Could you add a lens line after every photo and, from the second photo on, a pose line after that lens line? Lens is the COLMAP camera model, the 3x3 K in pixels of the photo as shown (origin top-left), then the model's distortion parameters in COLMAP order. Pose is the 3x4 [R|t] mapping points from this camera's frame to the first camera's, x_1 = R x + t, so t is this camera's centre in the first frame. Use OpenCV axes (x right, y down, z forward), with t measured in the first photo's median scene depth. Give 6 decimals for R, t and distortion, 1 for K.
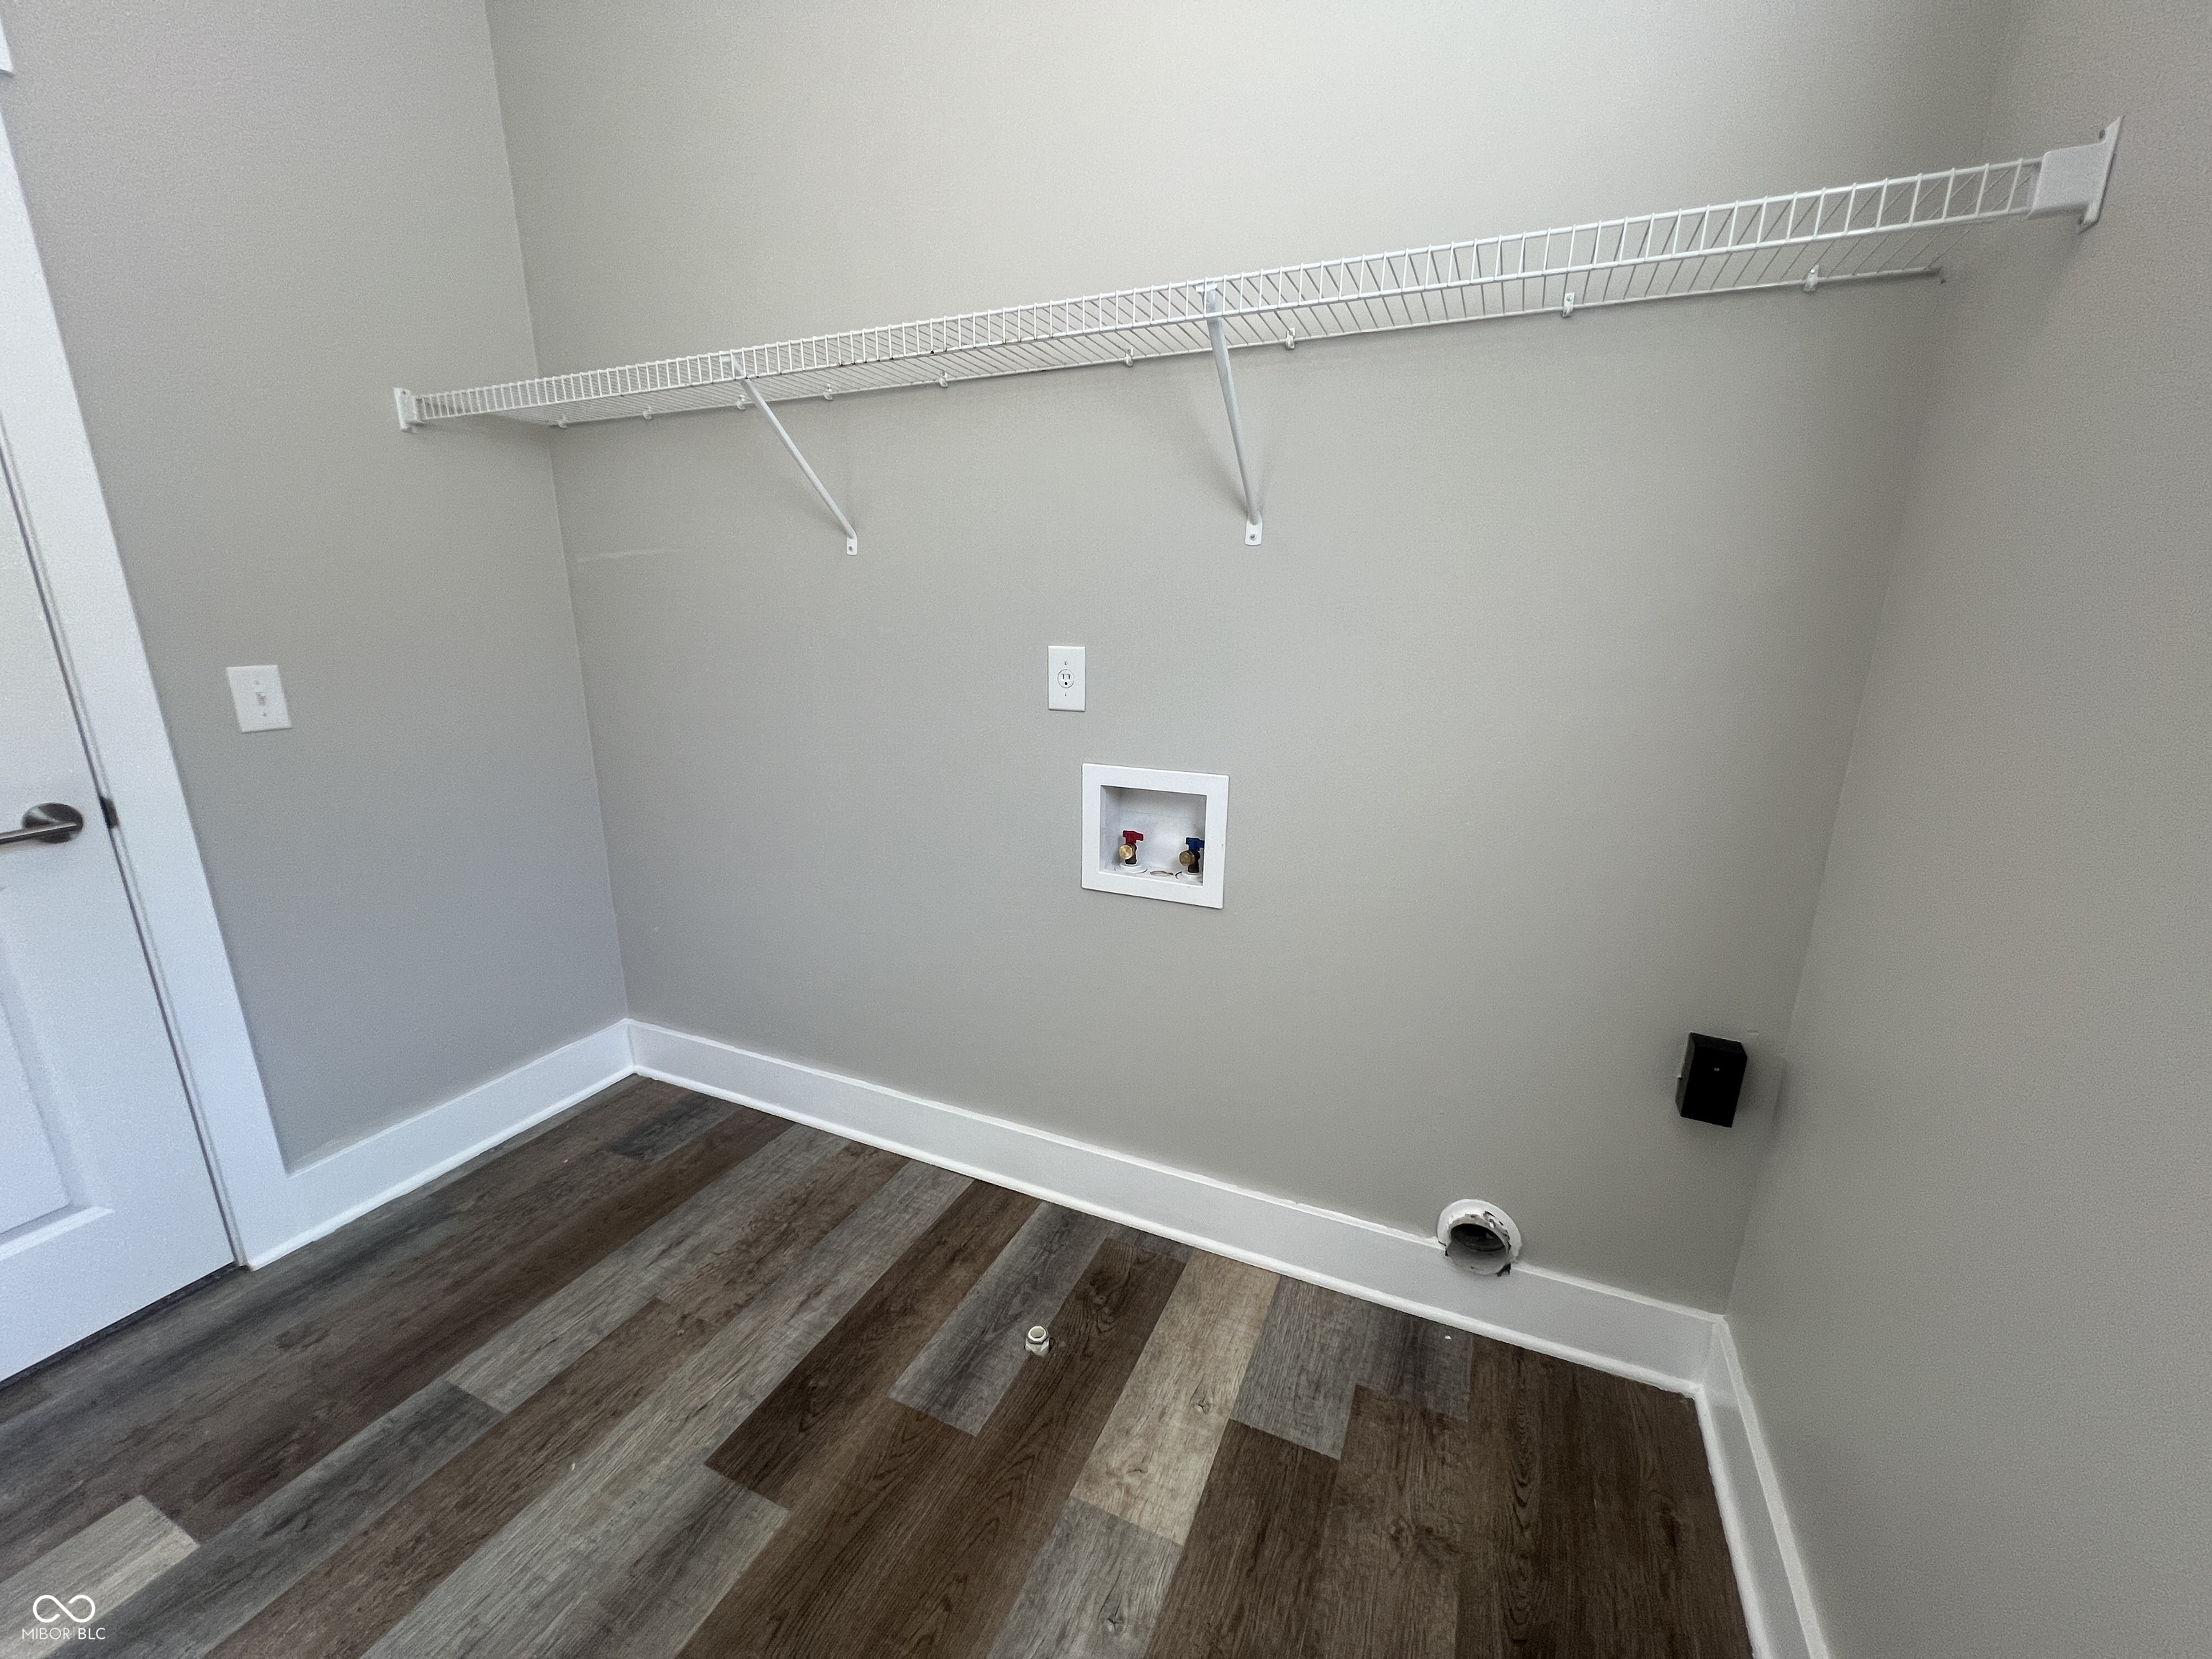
lens RADIAL K [[882.2, 0, 1108.0], [0, 882.2, 830.8], [0, 0, 1]] dist [-0.001394, 0.000990]
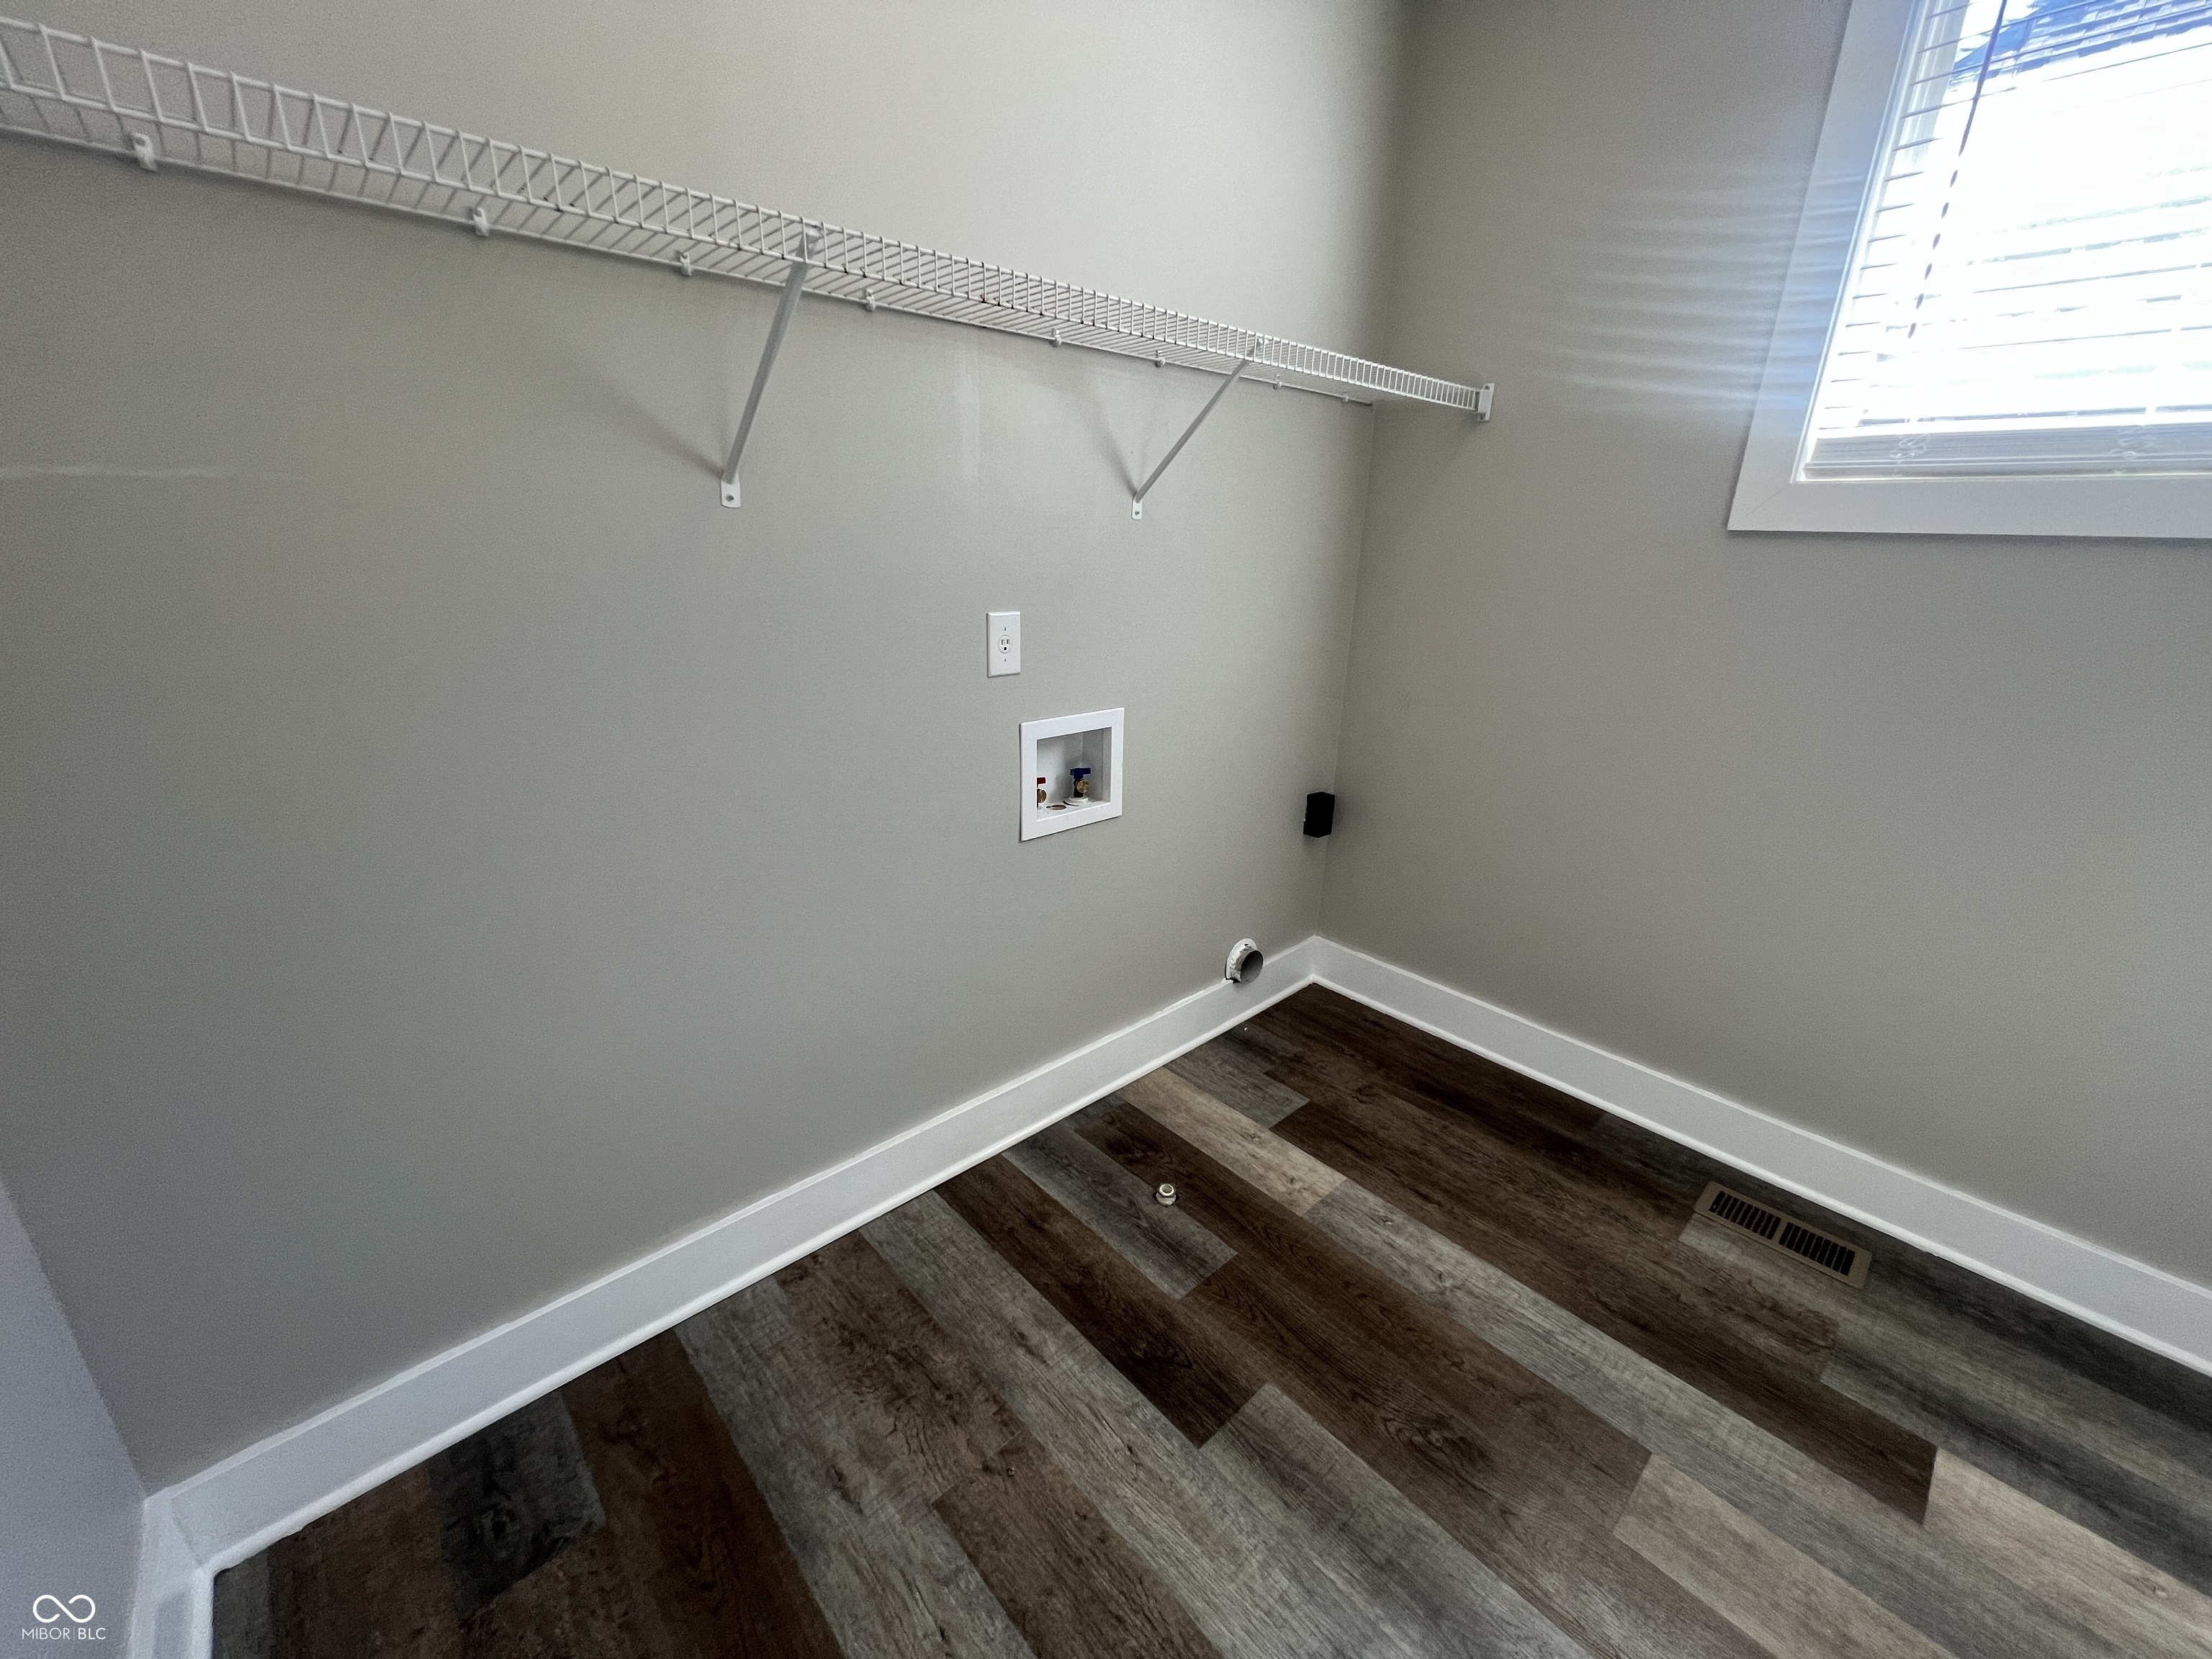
lens RADIAL K [[882.2, 0, 1105.6], [0, 882.2, 831.8], [0, 0, 1]] dist [-0.001394, 0.000990]
pose [[0.394240, -0.295457, 0.870219, -1.083526], [0.207749, 0.951051, 0.228784, -0.199594], [-0.895218, 0.090592, 0.436323, 0.538782]]
